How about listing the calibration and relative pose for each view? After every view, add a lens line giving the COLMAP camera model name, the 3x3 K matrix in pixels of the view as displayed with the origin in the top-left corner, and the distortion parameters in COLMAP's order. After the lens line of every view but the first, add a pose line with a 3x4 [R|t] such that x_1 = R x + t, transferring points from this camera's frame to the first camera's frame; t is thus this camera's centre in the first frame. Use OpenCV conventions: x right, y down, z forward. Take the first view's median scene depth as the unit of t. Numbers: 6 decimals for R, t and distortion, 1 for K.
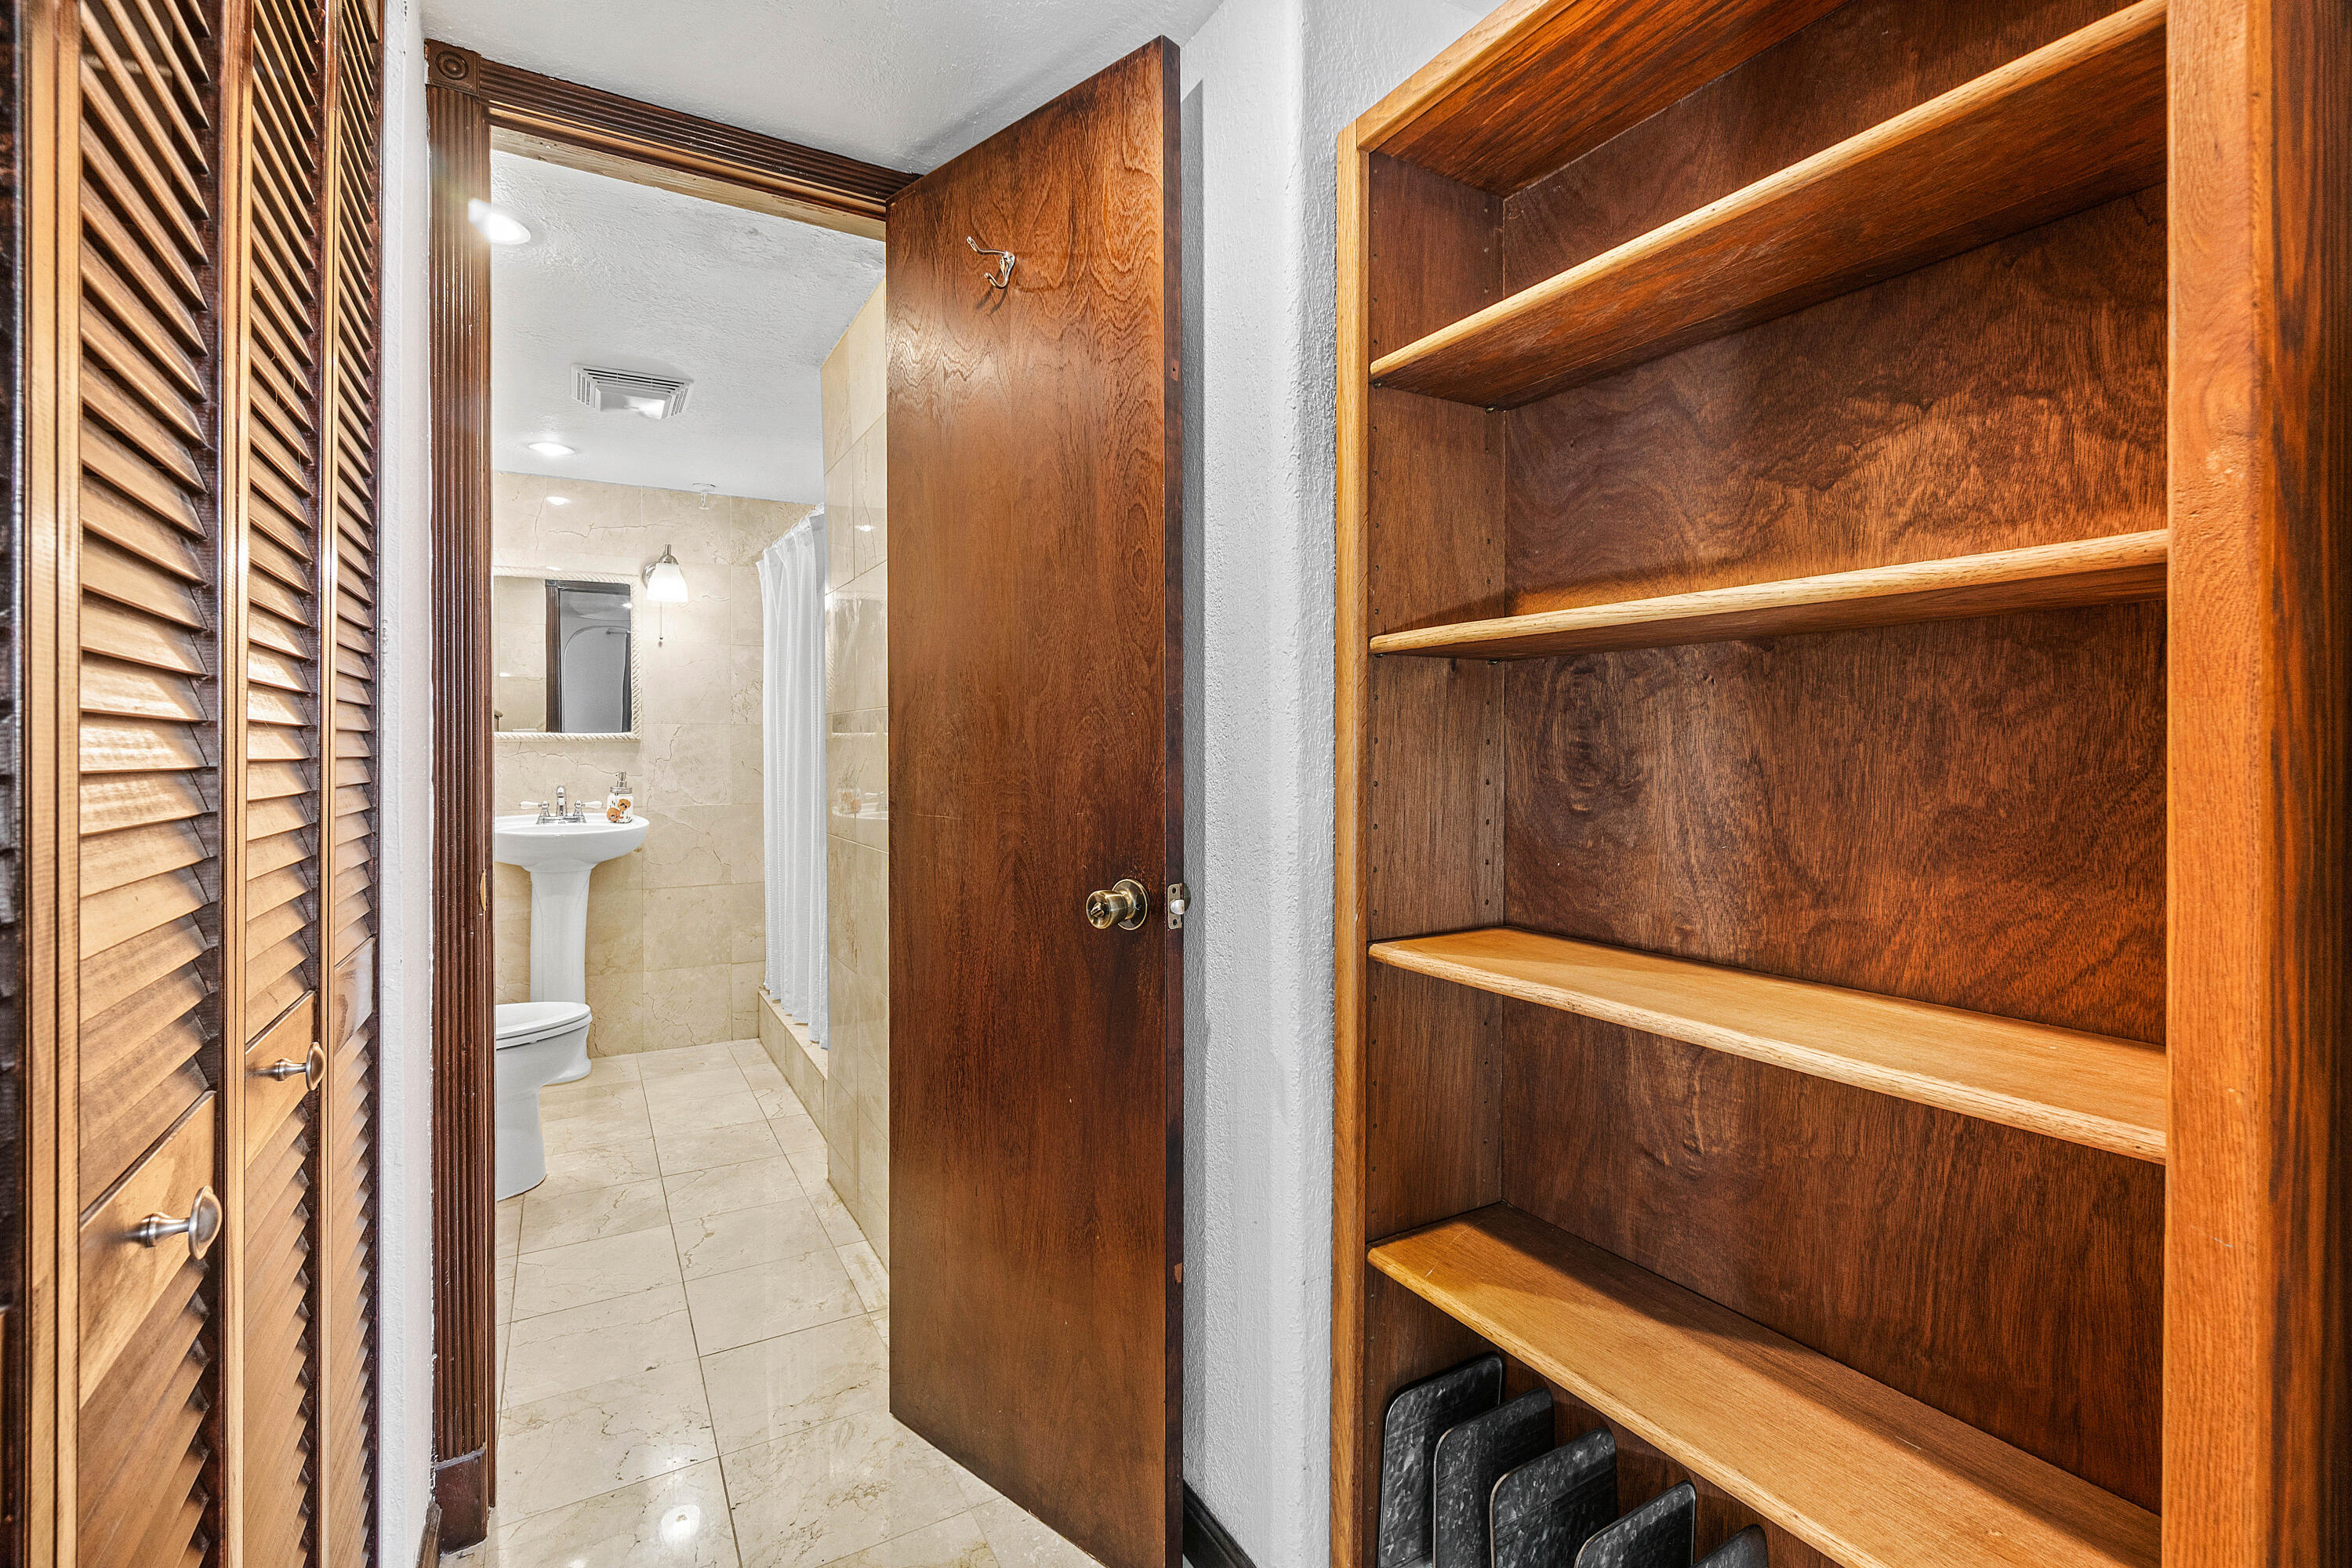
lens RADIAL K [[1026.4, 0, 1173.9], [0, 1026.4, 764.2], [0, 0, 1]] dist [-0.004040, 0.001394]
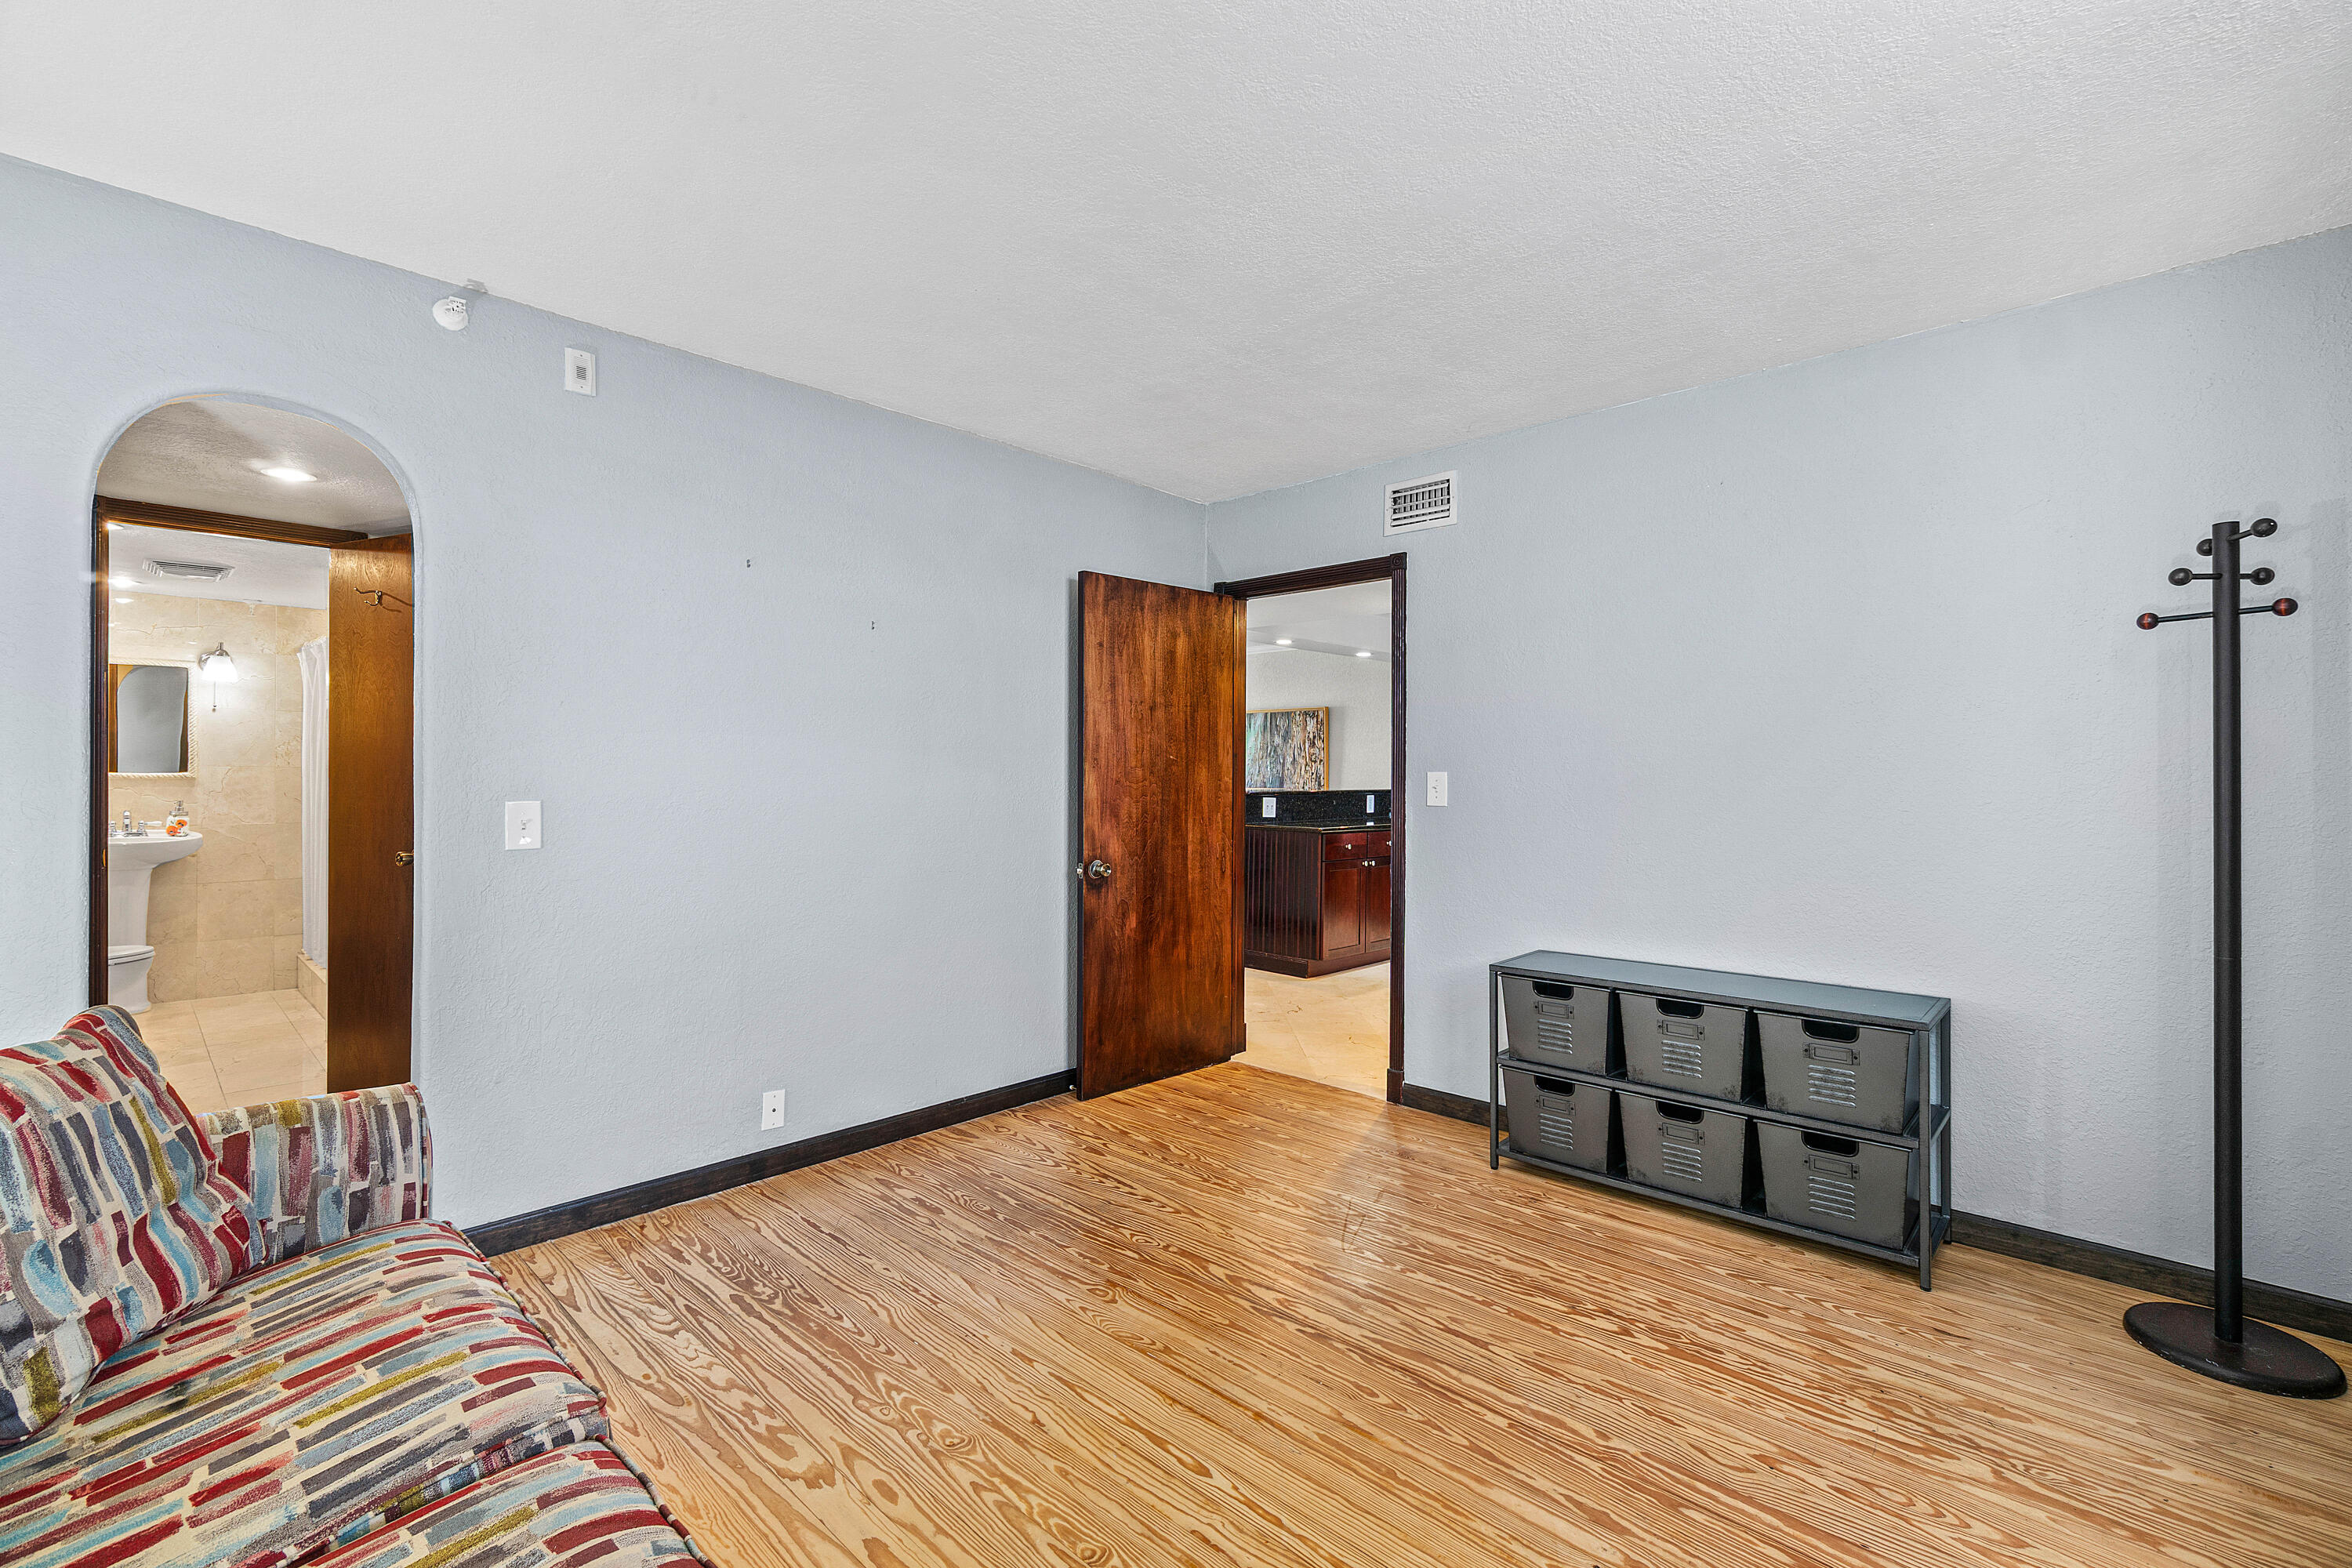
lens RADIAL K [[1026.4, 0, 1181.9], [0, 1026.4, 776.6], [0, 0, 1]] dist [-0.004040, 0.001394]
pose [[0.962682, 0.011742, 0.270379, 0.403455], [-0.012975, 0.999912, 0.002772, -0.046752], [-0.270322, -0.006177, 0.962750, -0.720608]]
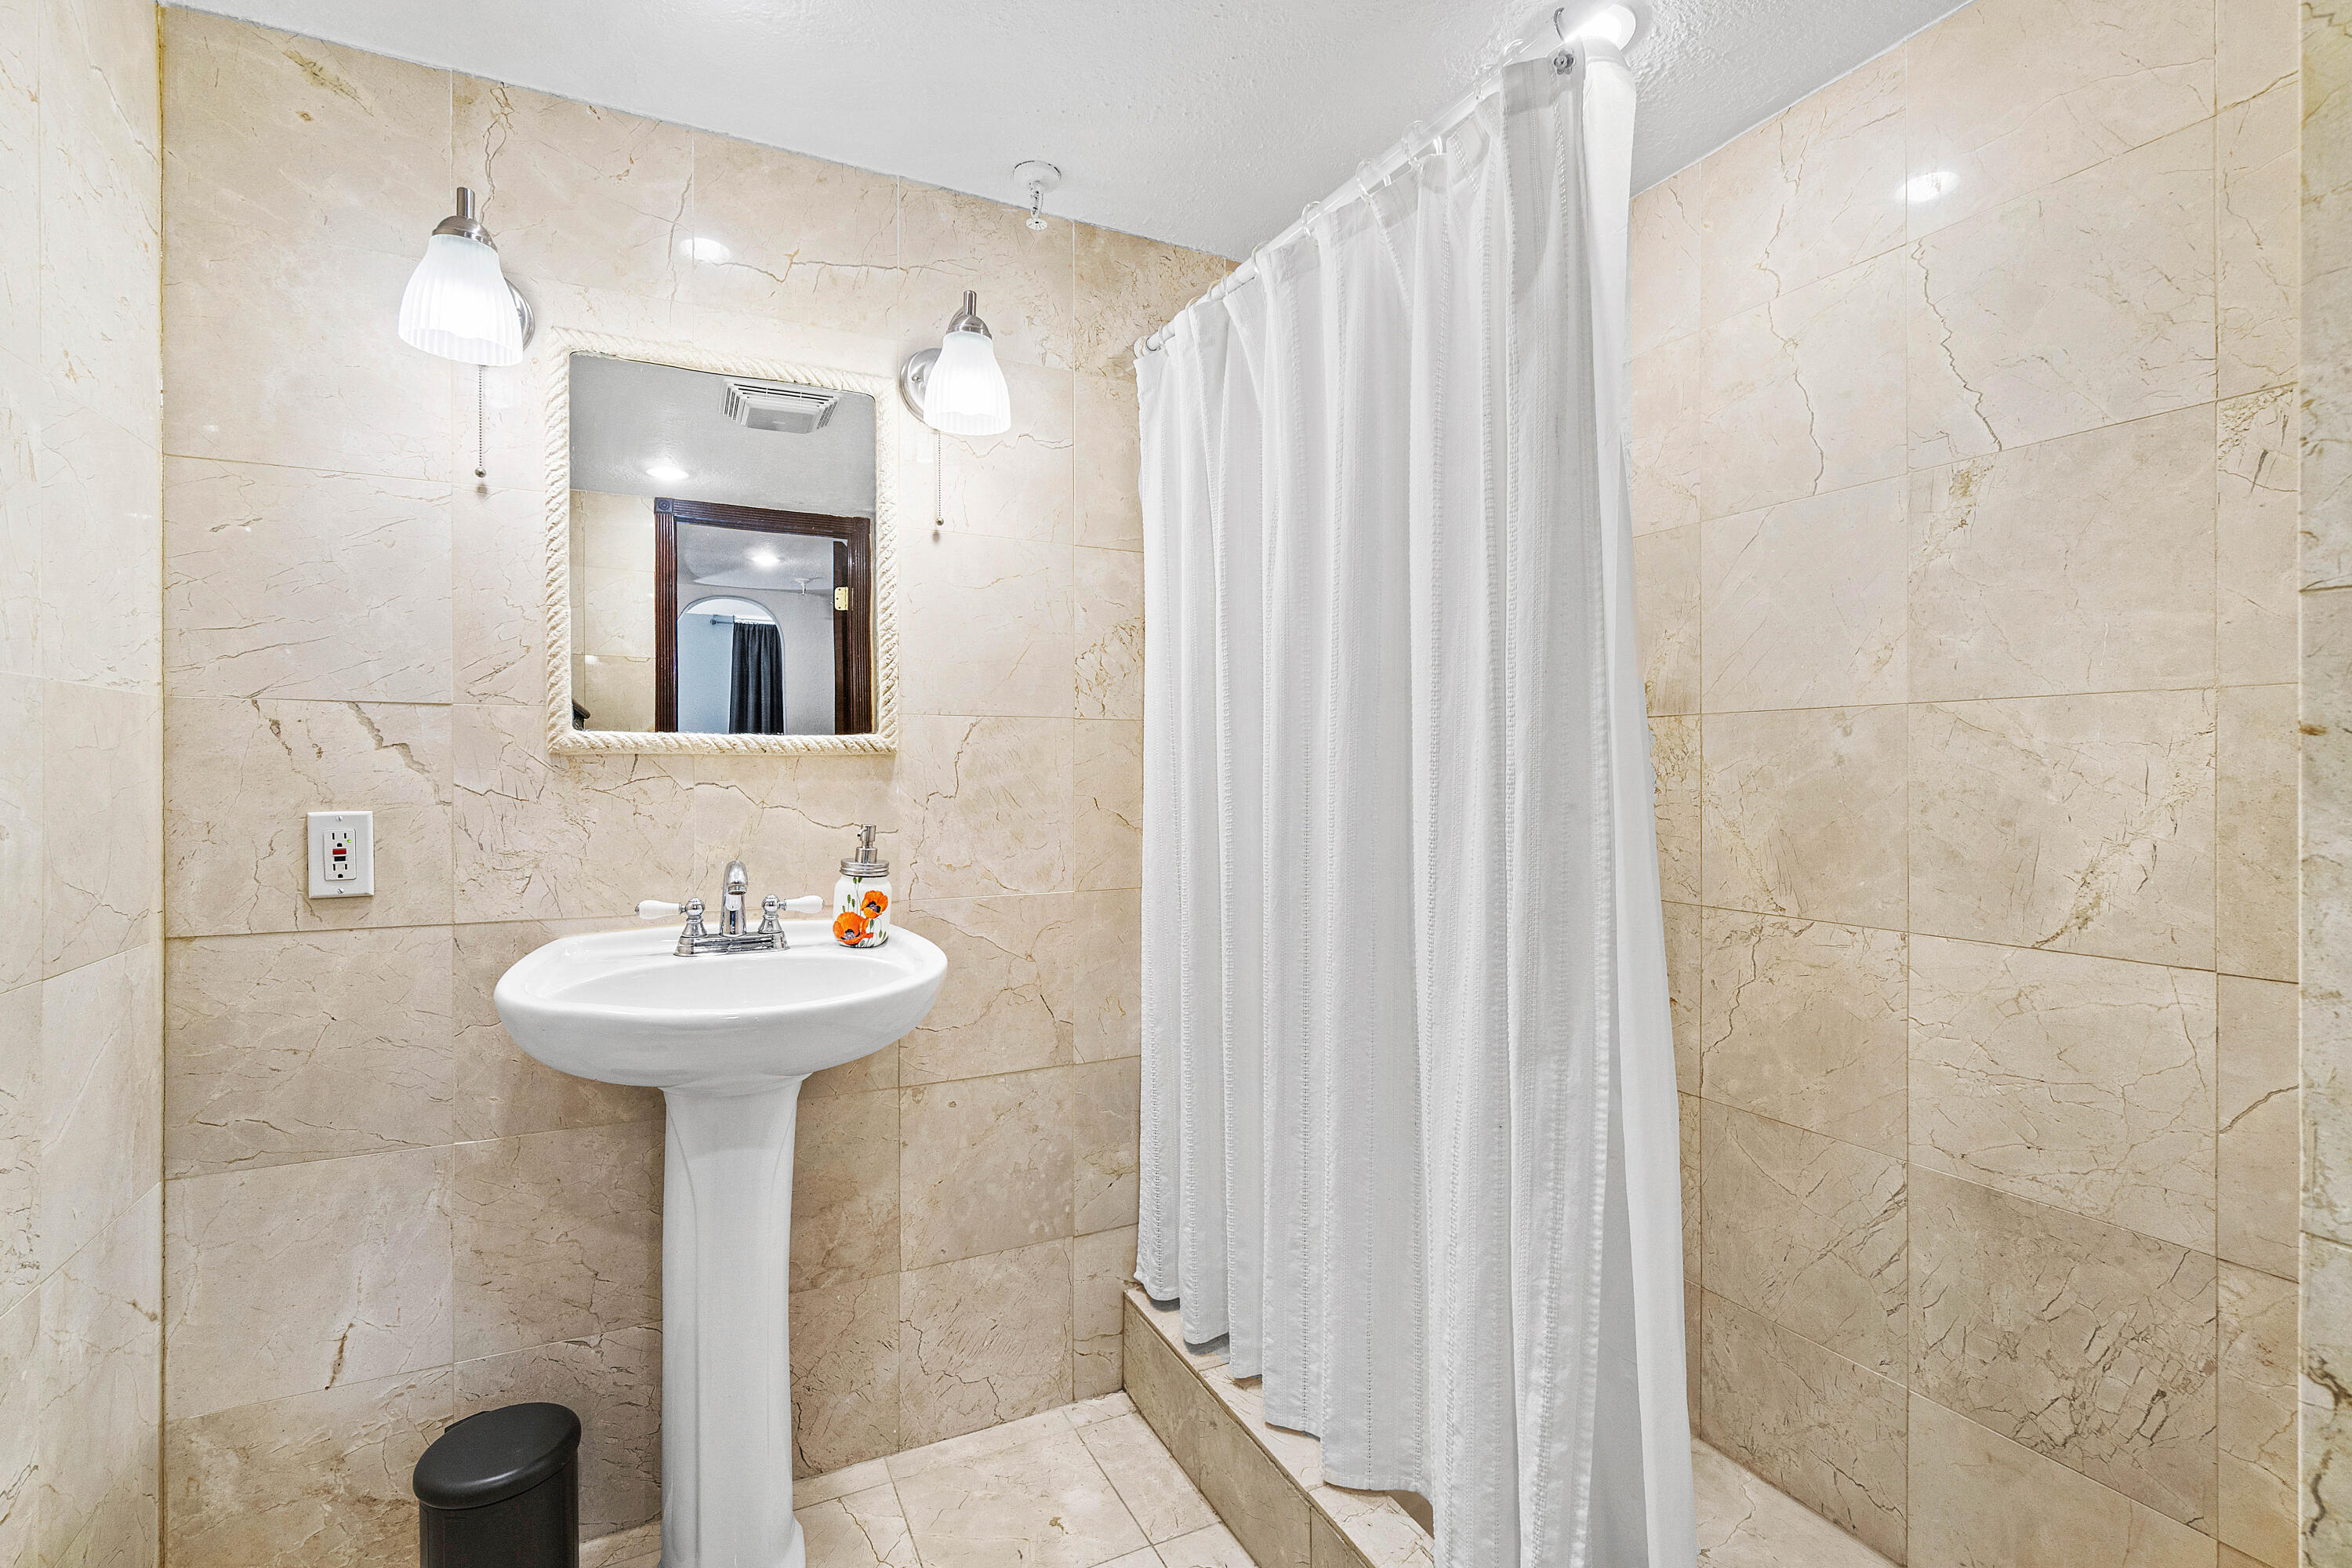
lens RADIAL K [[1026.4, 0, 1169.8], [0, 1026.4, 787.2], [0, 0, 1]] dist [-0.004040, 0.001394]
pose [[0.997577, 0.010087, -0.068836, -0.368754], [-0.009043, 0.999840, 0.015459, -0.015705], [0.068981, -0.014799, 0.997508, 0.562043]]
